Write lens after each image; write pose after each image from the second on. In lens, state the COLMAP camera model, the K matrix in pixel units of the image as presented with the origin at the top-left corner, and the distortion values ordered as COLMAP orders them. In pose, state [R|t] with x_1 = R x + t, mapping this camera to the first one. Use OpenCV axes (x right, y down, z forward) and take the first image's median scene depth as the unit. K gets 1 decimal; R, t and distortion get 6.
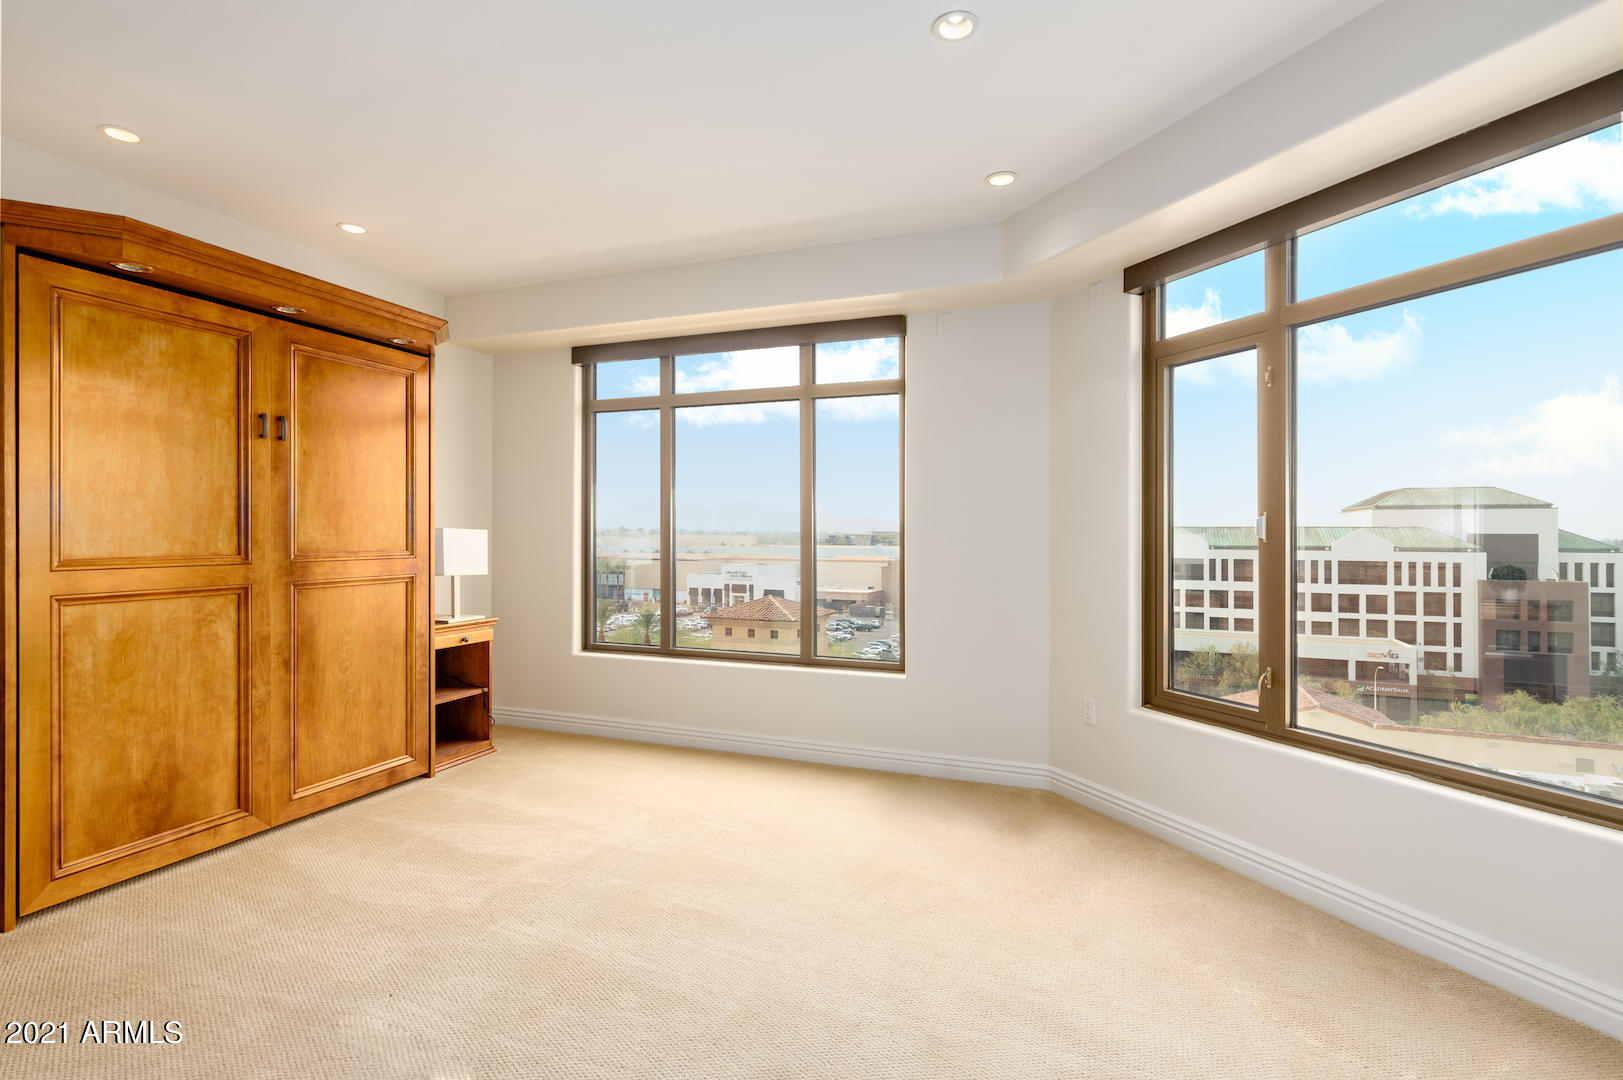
lens RADIAL K [[805.2, 0, 811.5], [0, 805.2, 540.0], [0, 0, 1]] dist [-0.074021, 0.040395]
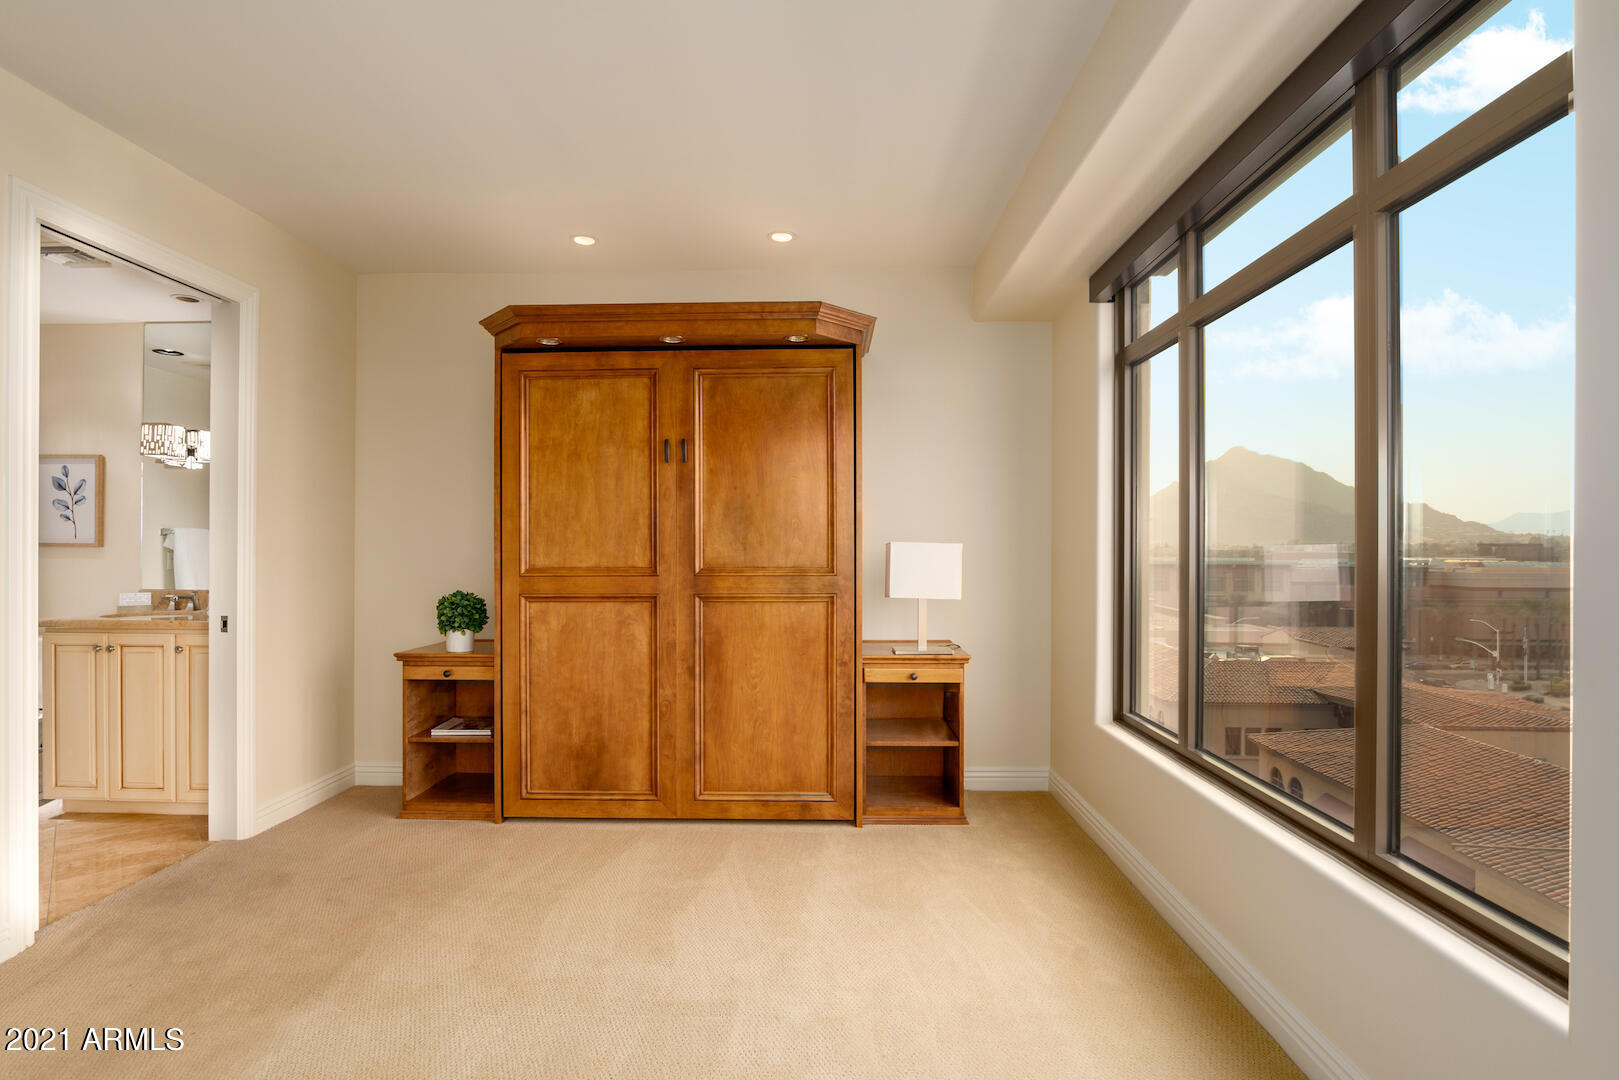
lens RADIAL K [[741.2, 0, 809.5], [0, 741.2, 540.0], [0, 0, 1]] dist [-0.018917, -0.000174]
pose [[0.310687, 0.000897, -0.950512, 0.350664], [-0.005000, 0.999987, -0.000691, -0.020967], [0.950499, 0.004967, 0.310687, 0.868503]]
